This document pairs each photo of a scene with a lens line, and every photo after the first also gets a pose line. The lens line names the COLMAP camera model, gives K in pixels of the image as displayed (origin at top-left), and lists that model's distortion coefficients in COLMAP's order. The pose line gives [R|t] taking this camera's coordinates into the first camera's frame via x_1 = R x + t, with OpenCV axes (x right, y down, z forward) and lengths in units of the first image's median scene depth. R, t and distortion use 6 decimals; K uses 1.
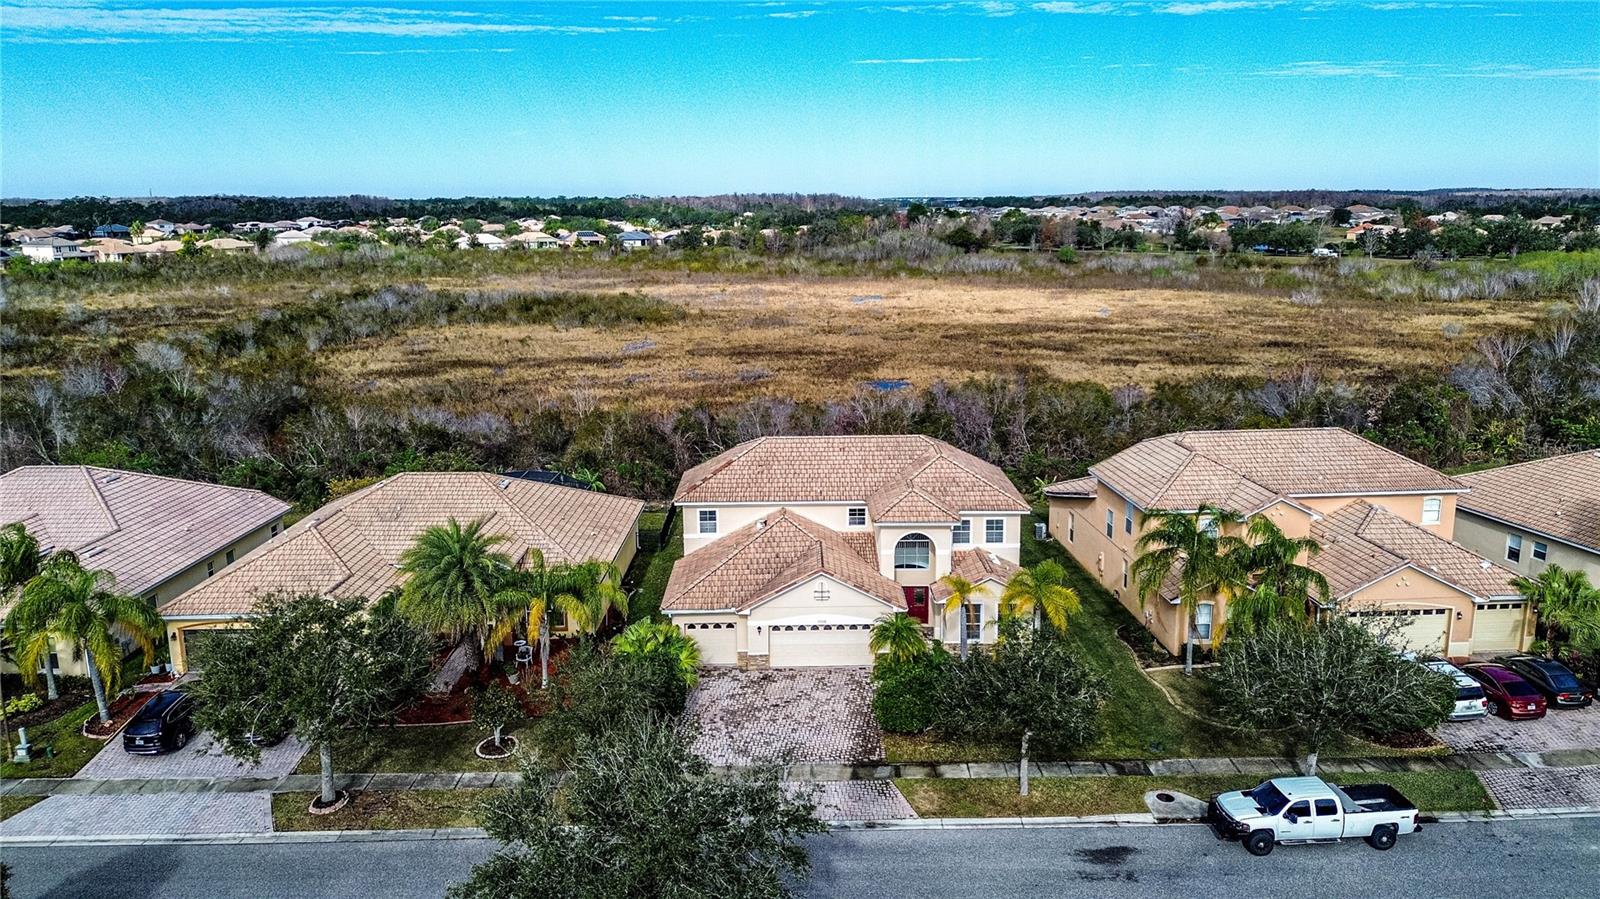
lens RADIAL K [[1132.6, 0, 797.9], [0, 1132.6, 421.1], [0, 0, 1]] dist [0.074800, -0.076352]
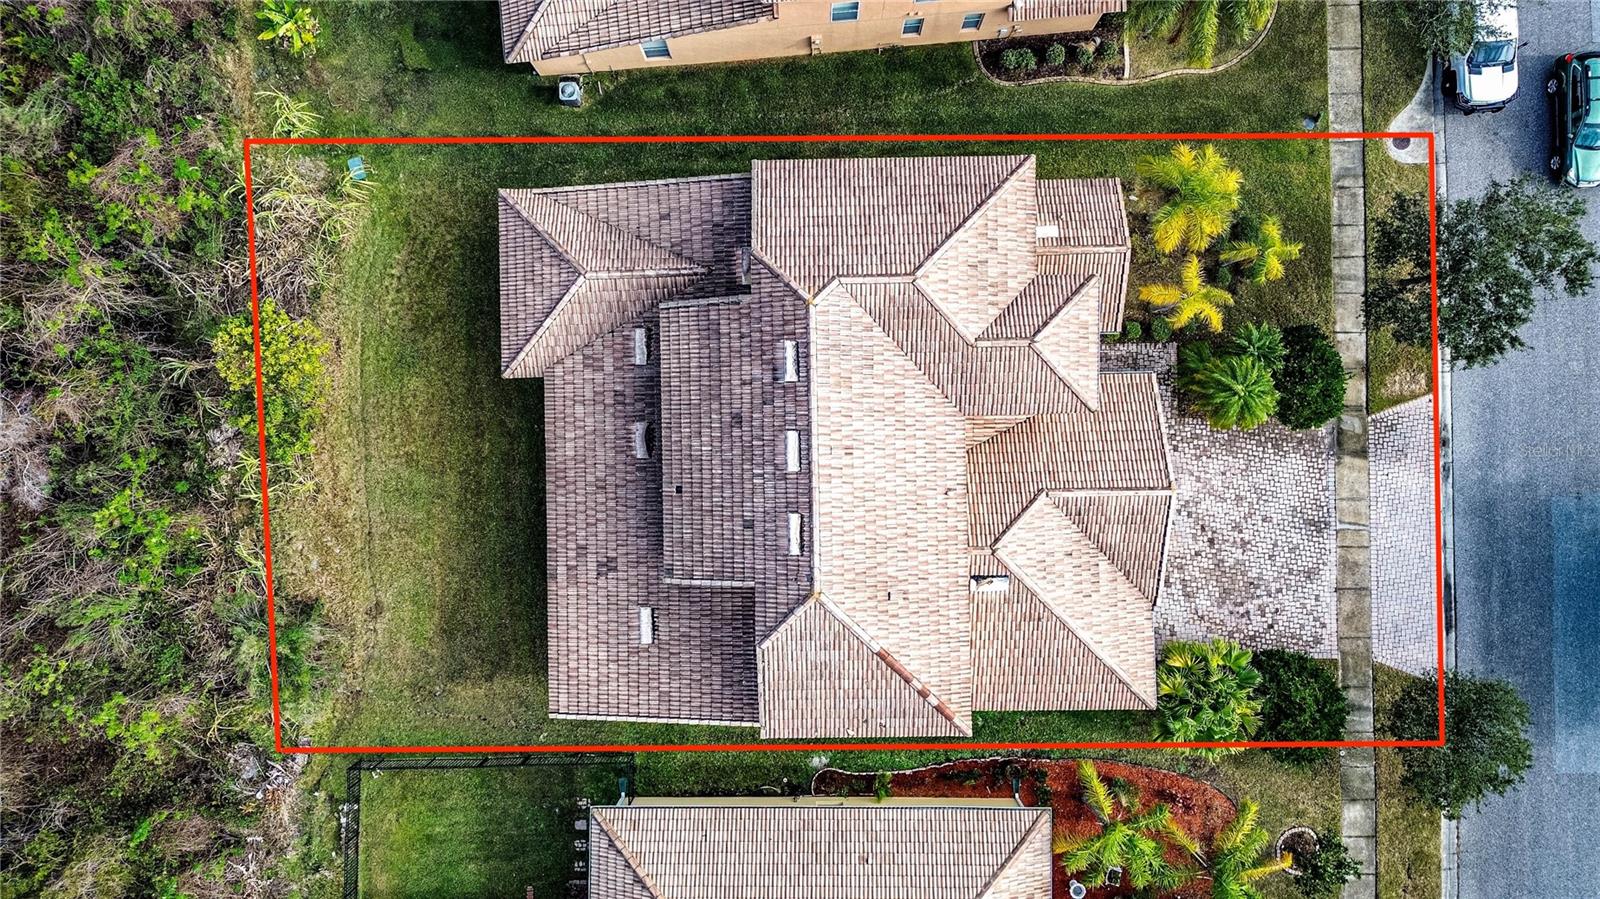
lens RADIAL K [[1132.6, 0, 800.1], [0, 1132.6, 449.3], [0, 0, 1]] dist [0.074800, -0.076352]
pose [[-0.009905, -0.999860, 0.013463, 0.035755], [0.191278, 0.011321, 0.981471, -0.558376], [-0.981486, 0.012297, 0.191139, 0.999196]]
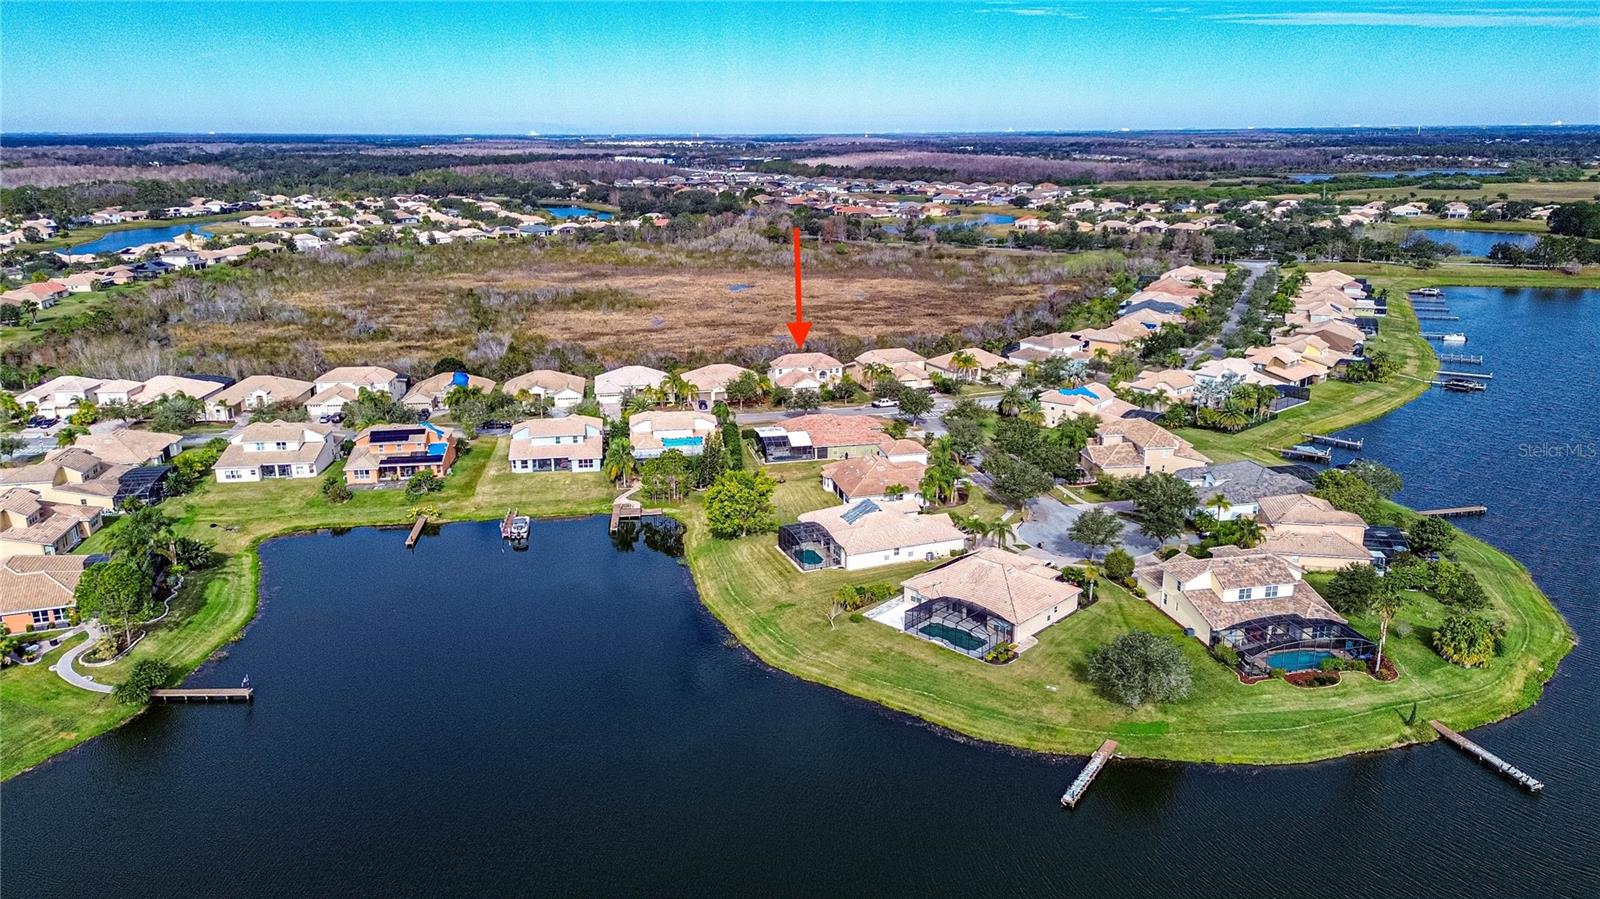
lens RADIAL K [[1132.6, 0, 797.2], [0, 1132.6, 459.5], [0, 0, 1]] dist [0.074800, -0.076352]
pose [[0.980355, -0.052809, 0.190042, -1.007113], [0.035888, 0.995167, 0.091408, 0.024478], [-0.193951, -0.082792, 0.977511, -4.040099]]
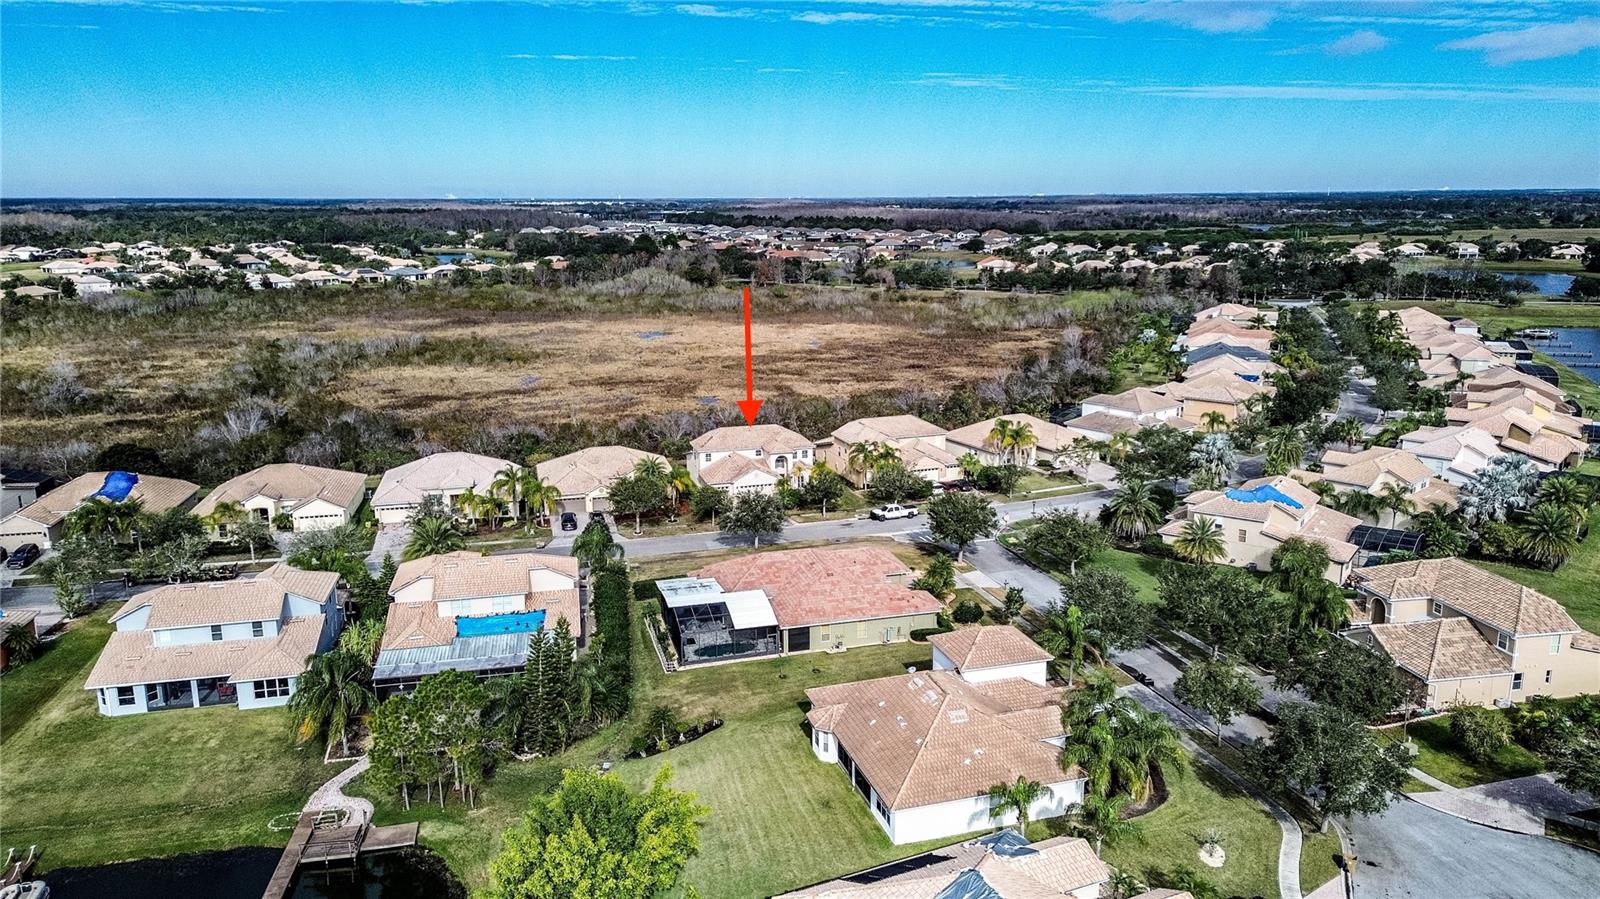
lens RADIAL K [[1132.6, 0, 802.9], [0, 1132.6, 448.0], [0, 0, 1]] dist [0.074800, -0.076352]
pose [[0.963918, -0.055189, 0.260416, -0.624285], [0.048868, 0.998334, 0.030692, -0.012959], [-0.261676, -0.016859, 0.965009, -1.938461]]
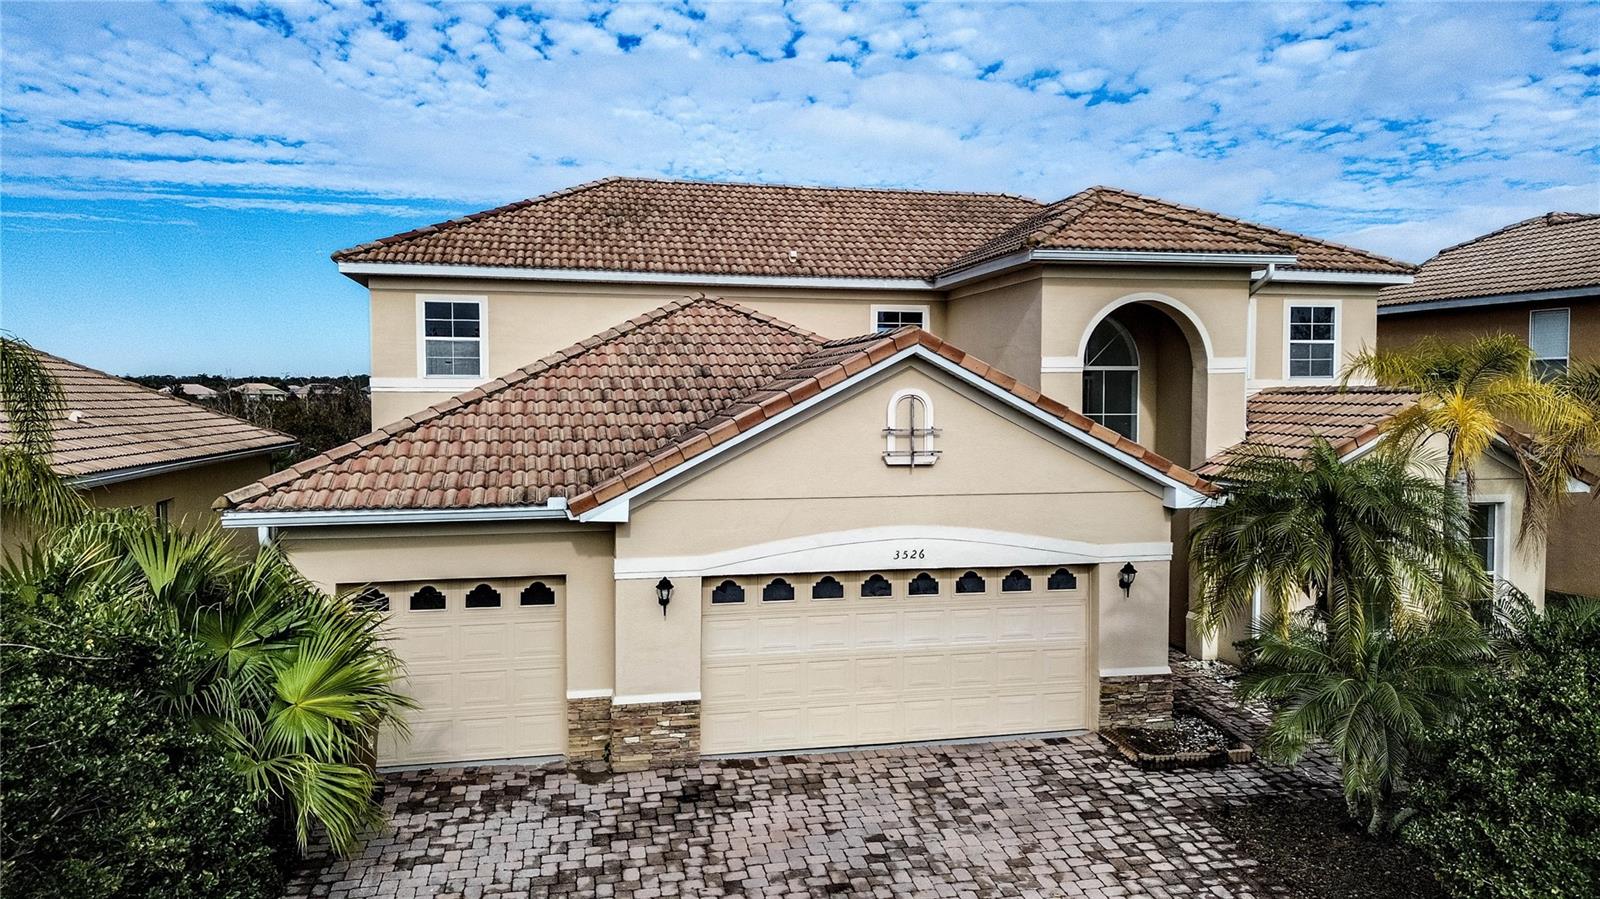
lens RADIAL K [[1132.6, 0, 805.3], [0, 1132.6, 440.0], [0, 0, 1]] dist [0.074800, -0.076352]
pose [[0.978008, 0.003163, 0.208545, -0.051273], [0.029303, 0.987884, -0.152403, 0.175498], [-0.206501, 0.155162, 0.966065, 0.699192]]
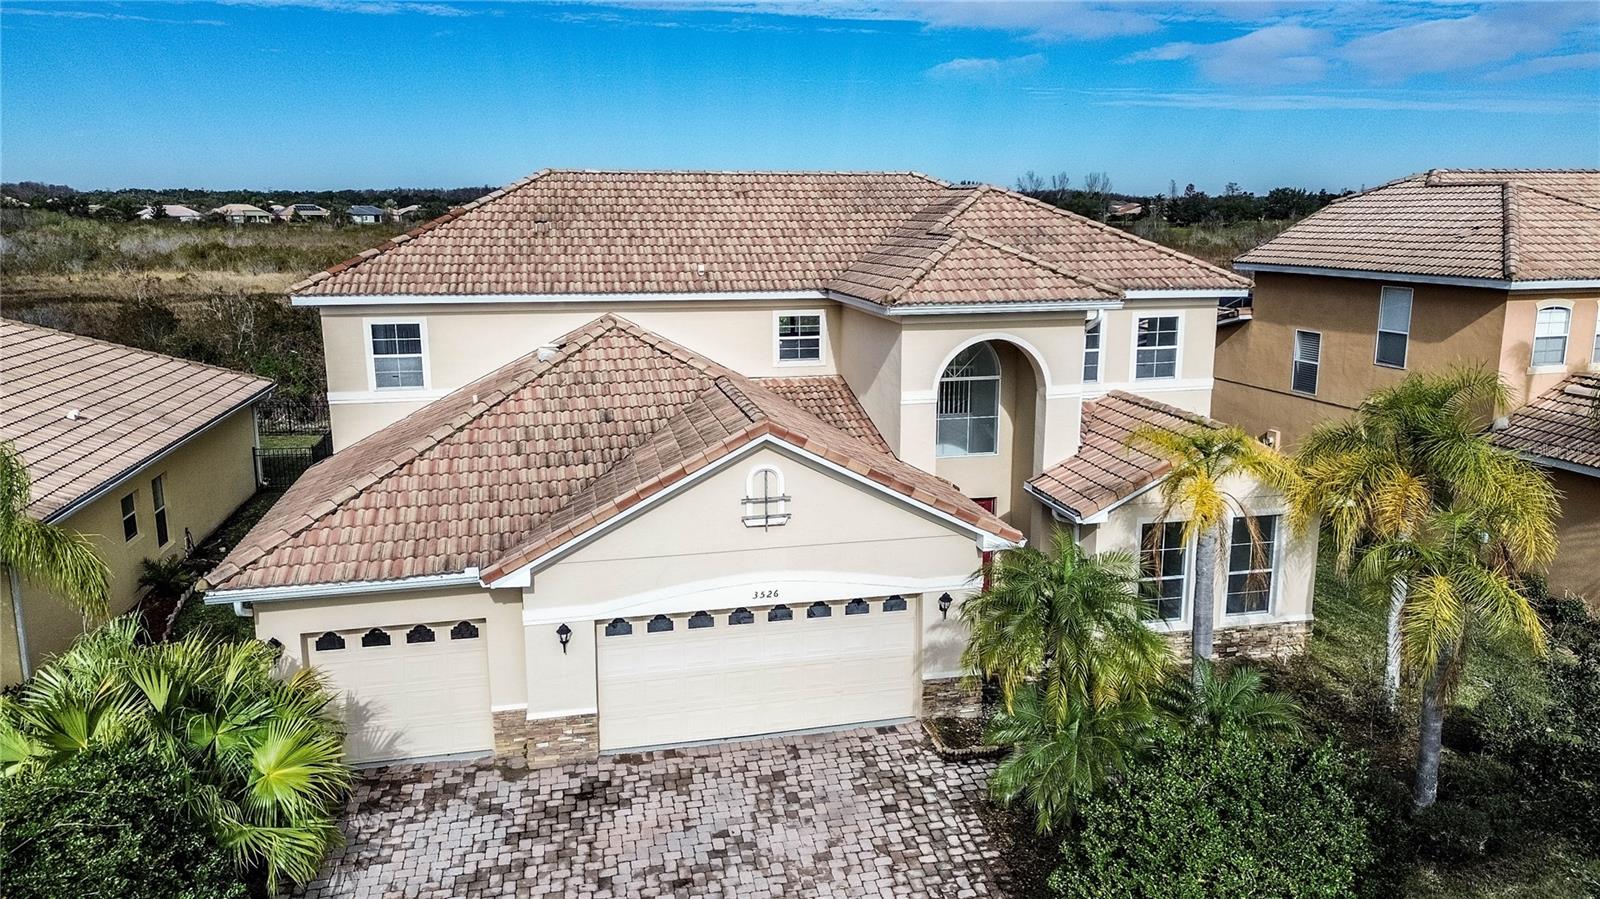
lens RADIAL K [[1132.6, 0, 805.7], [0, 1132.6, 443.1], [0, 0, 1]] dist [0.074800, -0.076352]
pose [[0.977577, -0.035250, 0.207607, -0.029899], [0.033177, 0.999359, 0.013460, 0.120728], [-0.207948, -0.006271, 0.978120, 0.637901]]
